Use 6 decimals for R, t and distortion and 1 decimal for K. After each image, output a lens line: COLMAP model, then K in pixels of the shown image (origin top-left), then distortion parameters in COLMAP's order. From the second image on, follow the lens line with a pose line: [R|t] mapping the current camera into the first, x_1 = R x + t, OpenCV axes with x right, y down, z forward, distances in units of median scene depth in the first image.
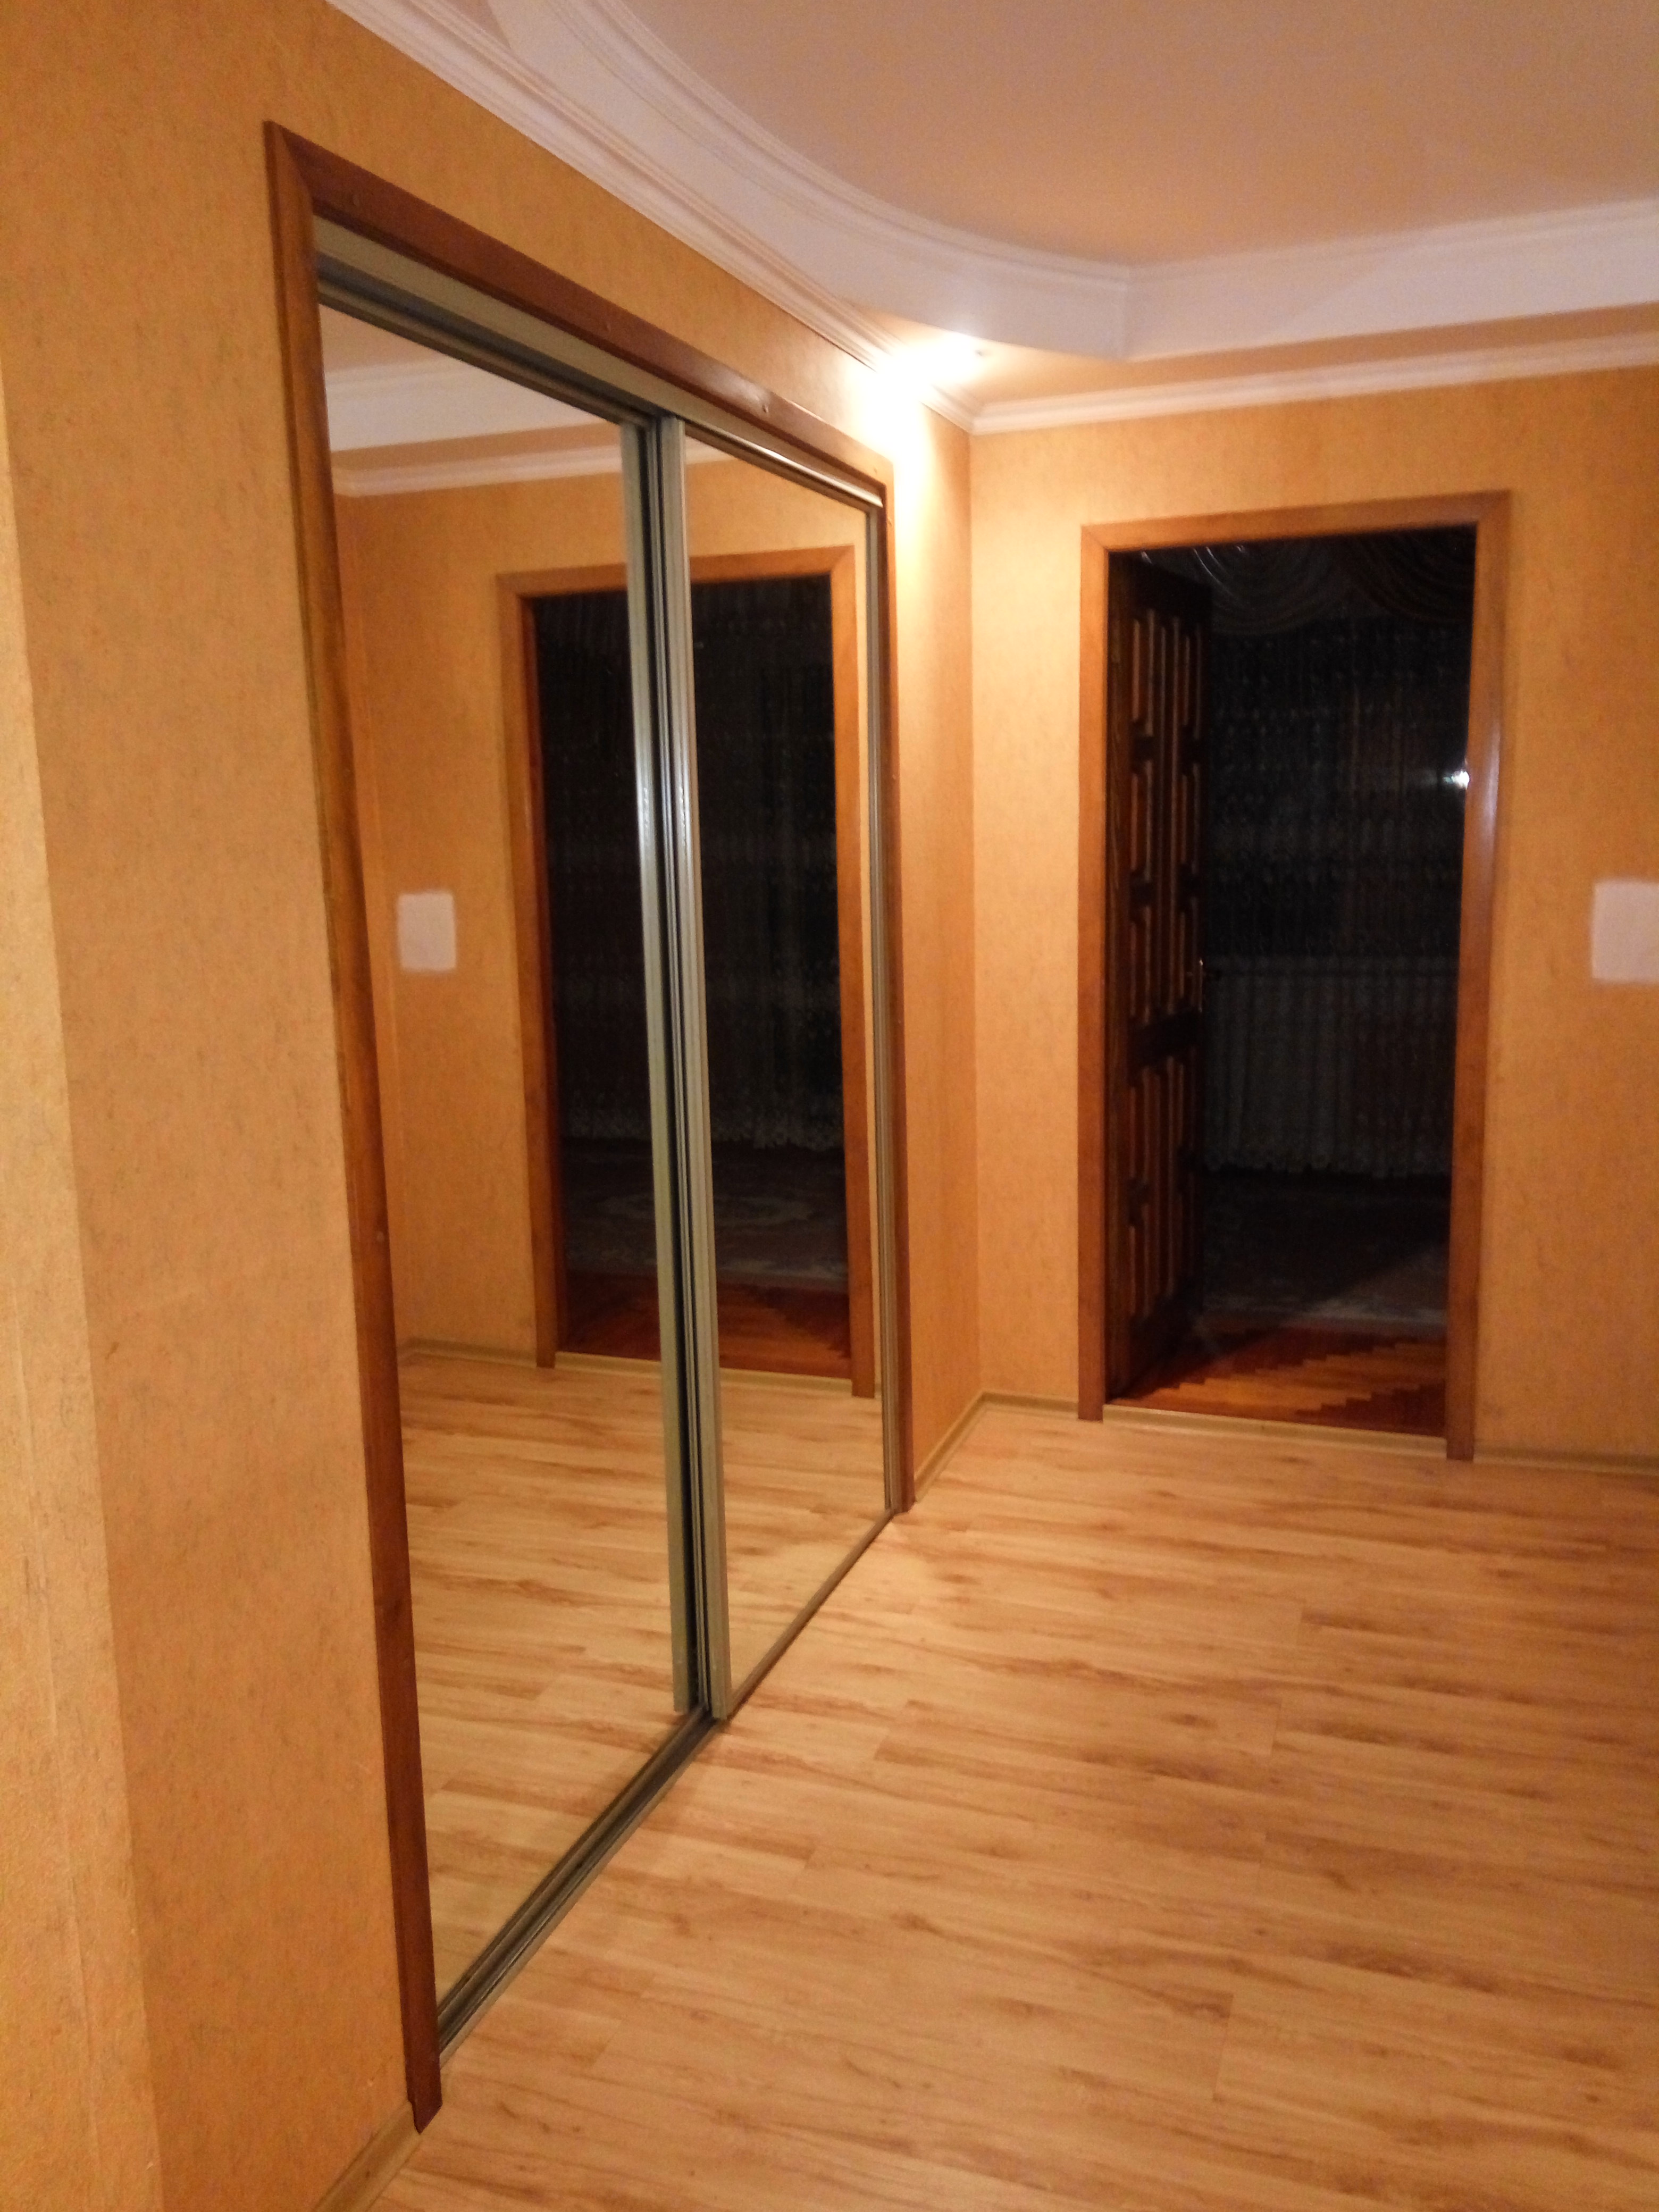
lens RADIAL K [[1777.8, 0, 821.6], [0, 1777.8, 1098.3], [0, 0, 1]] dist [0.090891, -0.099443]
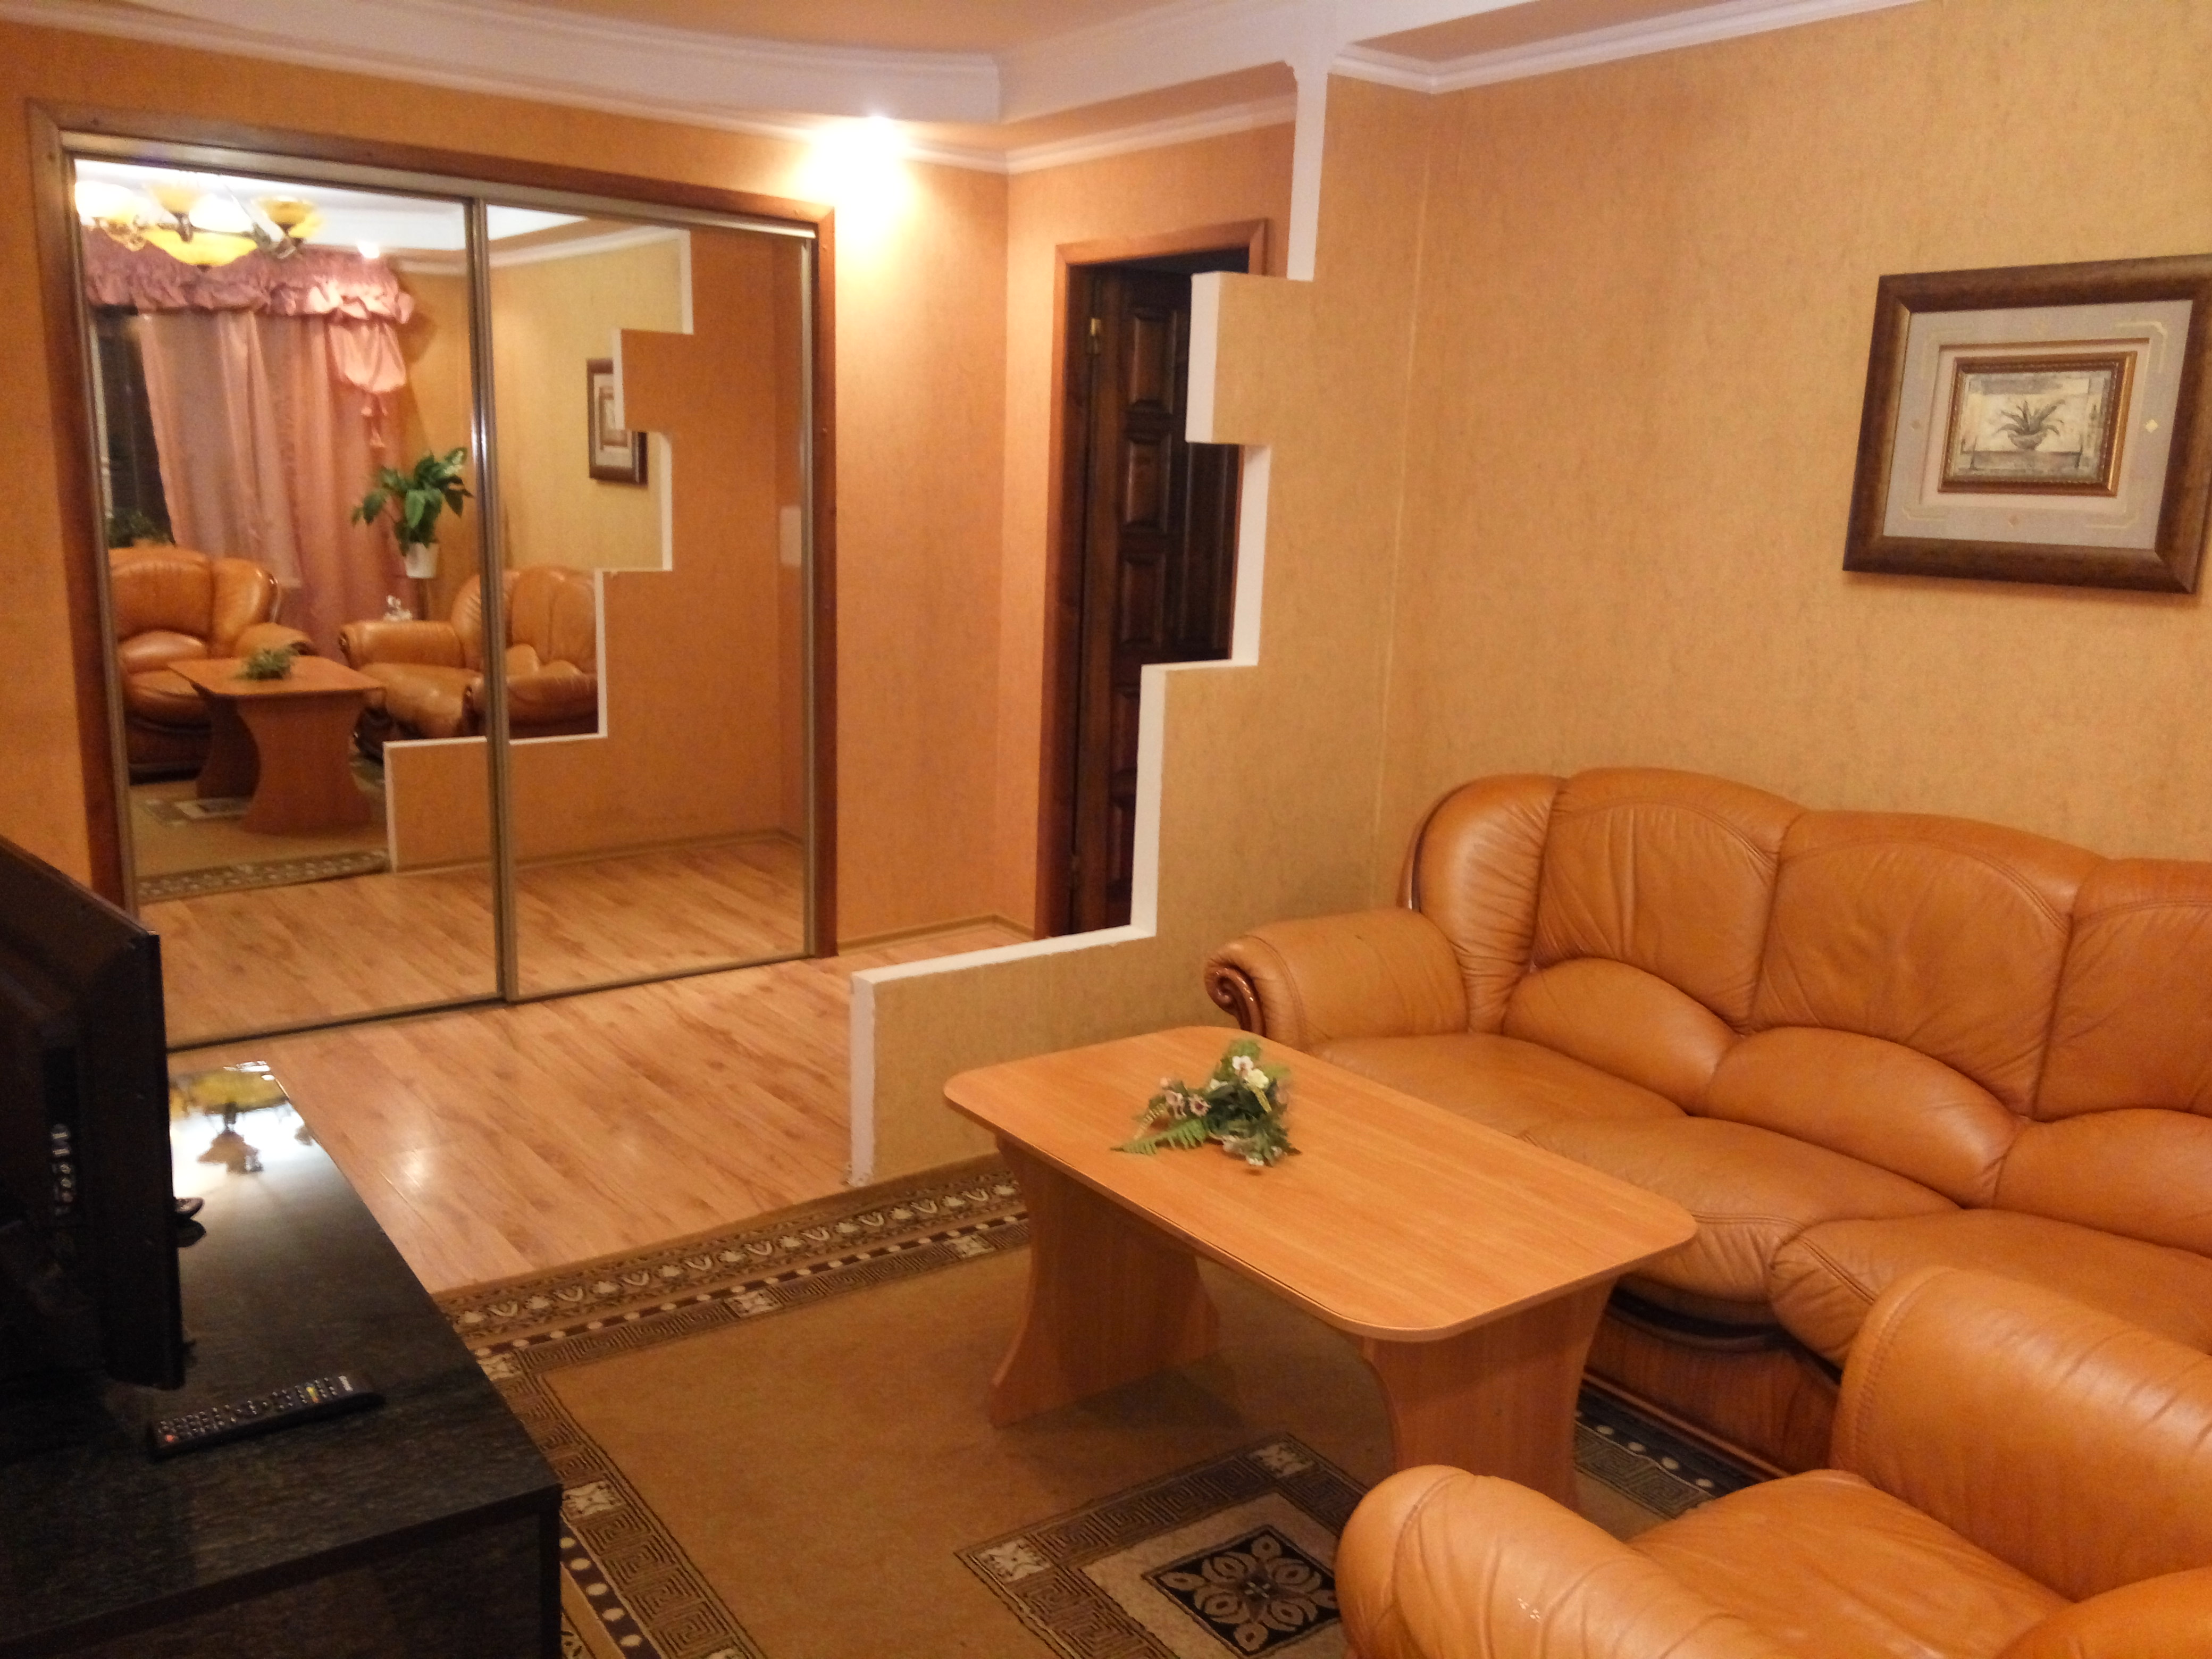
lens RADIAL K [[1777.8, 0, 1117.5], [0, 1777.8, 841.8], [0, 0, 1]] dist [0.090891, -0.099443]
pose [[0.835710, 0.160796, -0.525103, 1.163424], [-0.144527, 0.986865, 0.072178, 0.006835], [0.529811, 0.015571, 0.847973, -0.080340]]
